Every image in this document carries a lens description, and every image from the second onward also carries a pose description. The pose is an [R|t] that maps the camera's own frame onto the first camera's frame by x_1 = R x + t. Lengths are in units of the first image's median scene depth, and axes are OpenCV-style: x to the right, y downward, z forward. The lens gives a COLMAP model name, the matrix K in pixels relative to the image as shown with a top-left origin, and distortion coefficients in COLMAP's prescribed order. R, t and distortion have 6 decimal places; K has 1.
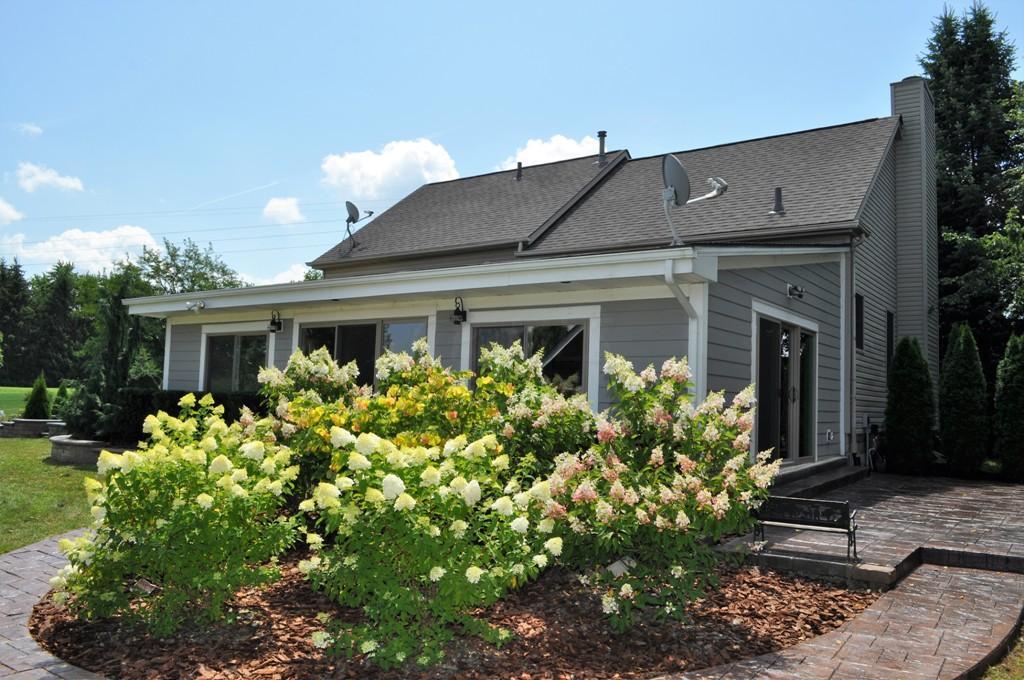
lens RADIAL K [[806.8, 0, 512.0], [0, 806.8, 340.0], [0, 0, 1]] dist [-0.085084, 0.003764]
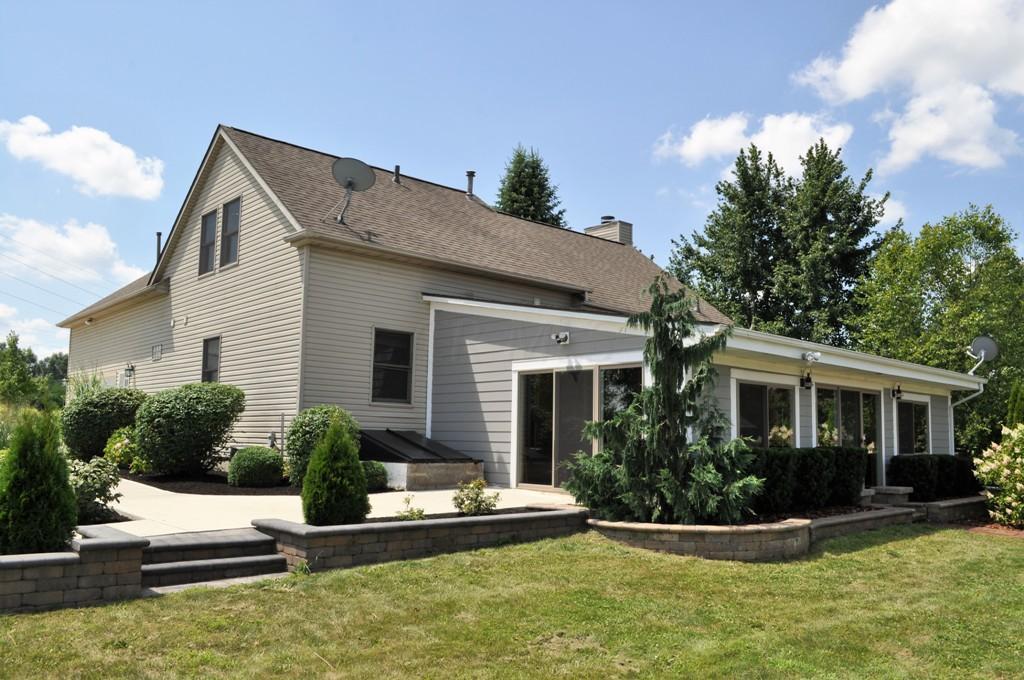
lens RADIAL K [[806.8, 0, 512.0], [0, 806.8, 340.0], [0, 0, 1]] dist [-0.085084, 0.003764]
pose [[0.201218, 0.086480, 0.975722, -1.237348], [-0.085354, 0.993854, -0.070485, 0.029599], [-0.975821, -0.069099, 0.207362, 1.049534]]
